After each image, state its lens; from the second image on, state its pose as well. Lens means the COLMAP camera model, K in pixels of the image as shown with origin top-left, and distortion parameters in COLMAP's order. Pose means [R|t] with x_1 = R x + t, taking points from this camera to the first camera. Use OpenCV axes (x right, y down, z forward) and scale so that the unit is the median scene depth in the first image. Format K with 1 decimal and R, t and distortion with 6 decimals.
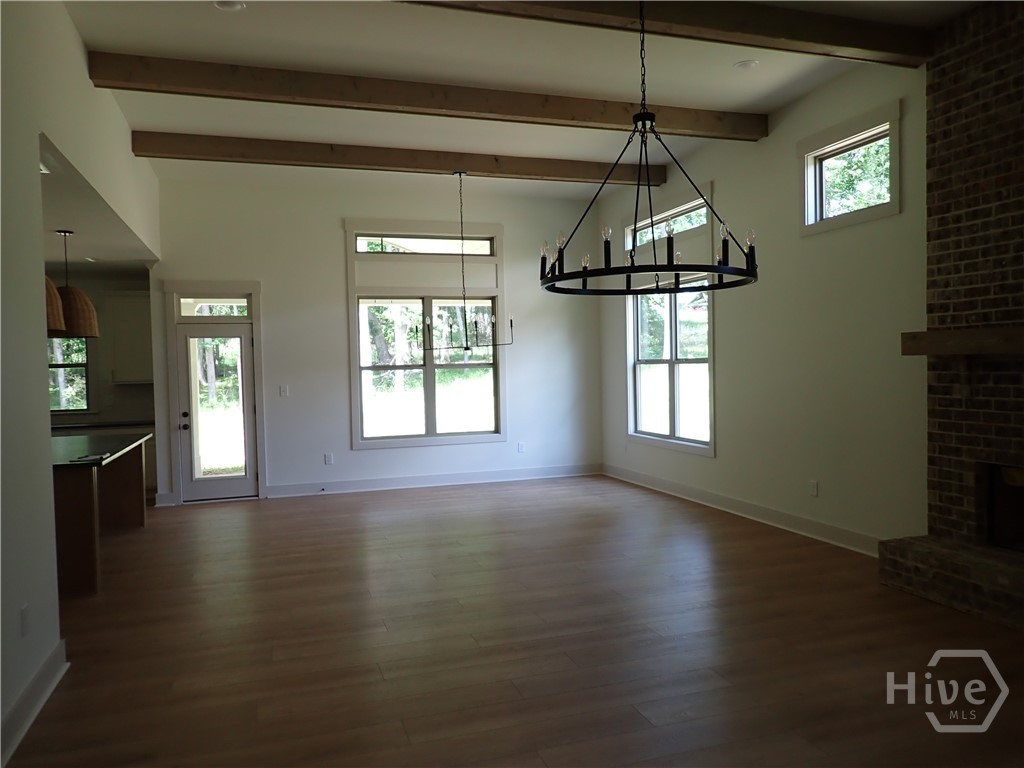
lens RADIAL K [[755.7, 0, 512.0], [0, 755.7, 384.0], [0, 0, 1]] dist [0.003833, -0.000793]
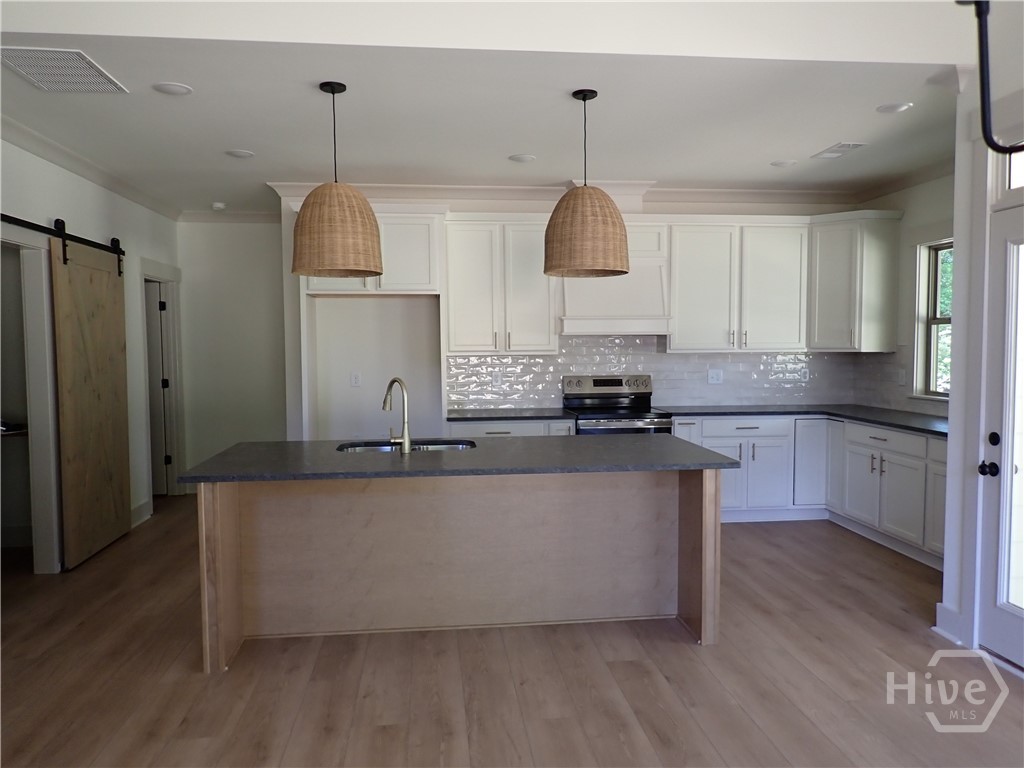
lens RADIAL K [[755.7, 0, 512.0], [0, 755.7, 384.0], [0, 0, 1]] dist [0.003833, -0.000793]
pose [[-0.204535, 0.080800, -0.975519, 0.011403], [-0.008176, 0.996412, 0.084245, -0.021022], [0.978825, 0.025207, -0.203141, 0.851832]]
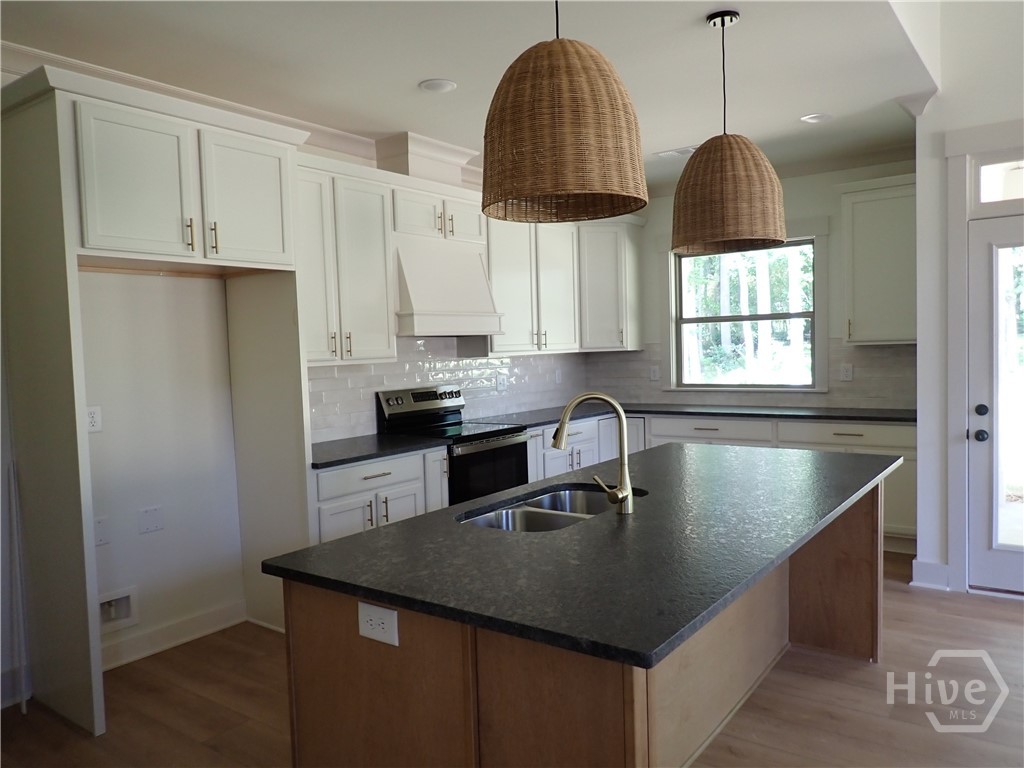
lens RADIAL K [[757.6, 0, 512.3], [0, 757.6, 390.4], [0, 0, 1]] dist [-0.006425, -0.003806]
pose [[0.581786, 0.055037, -0.811477, -0.222272], [0.000072, 0.997704, 0.067719, -0.004519], [0.813342, -0.039456, 0.580447, 0.491825]]
